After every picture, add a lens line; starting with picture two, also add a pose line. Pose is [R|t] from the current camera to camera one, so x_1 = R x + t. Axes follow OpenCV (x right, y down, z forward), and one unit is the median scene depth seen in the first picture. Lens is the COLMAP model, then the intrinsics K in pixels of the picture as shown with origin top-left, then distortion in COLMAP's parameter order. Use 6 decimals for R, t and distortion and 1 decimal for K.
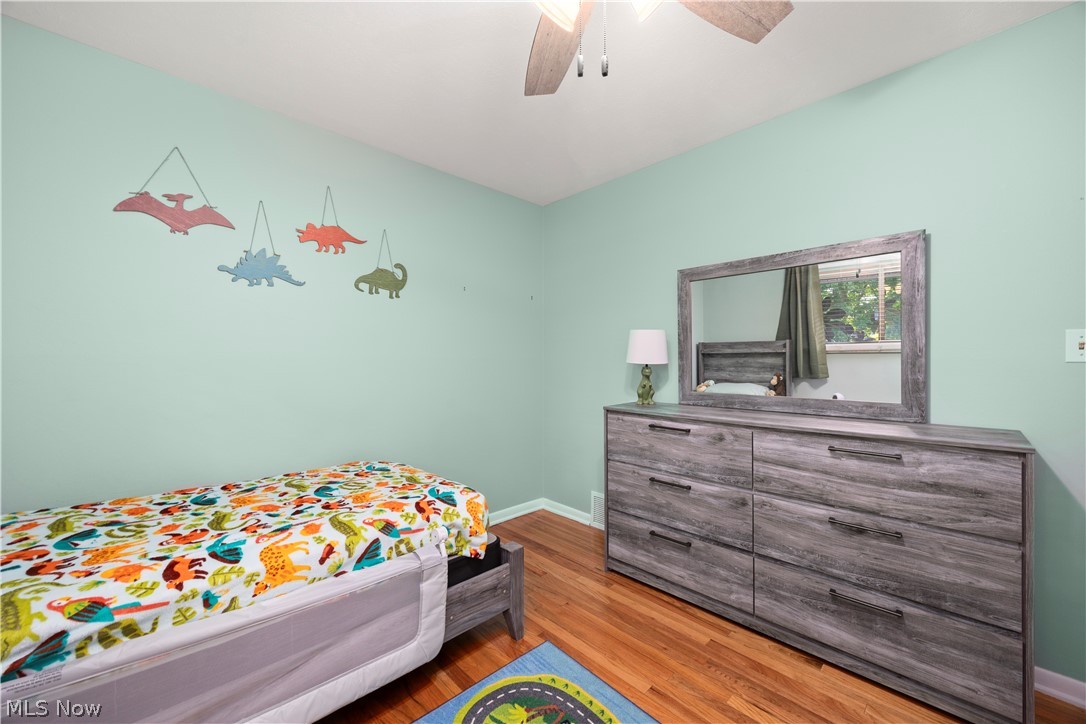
lens RADIAL K [[418.0, 0, 543.0], [0, 418.0, 362.4], [0, 0, 1]] dist [0.001730, -0.000010]
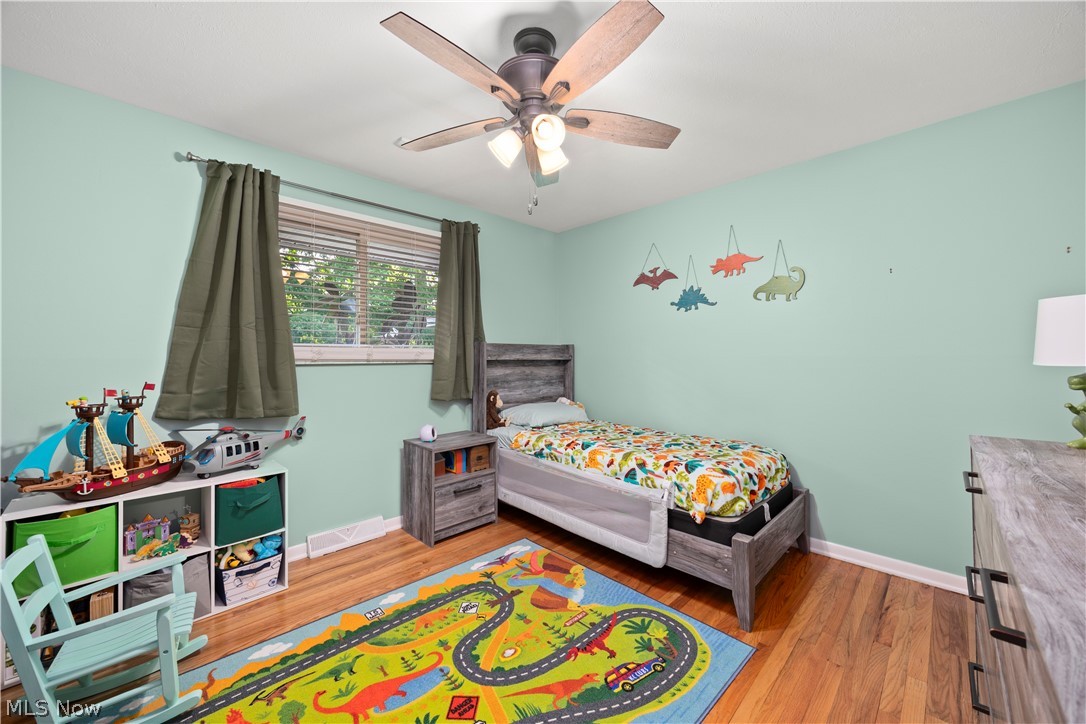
lens RADIAL K [[416.3, 0, 542.9], [0, 416.3, 356.9], [0, 0, 1]] dist [-0.000032, -0.000028]
pose [[0.019477, -0.004161, -0.999802, 1.109490], [-0.006039, 0.999973, -0.004280, -0.001912], [0.999792, 0.006121, 0.019452, 0.558431]]
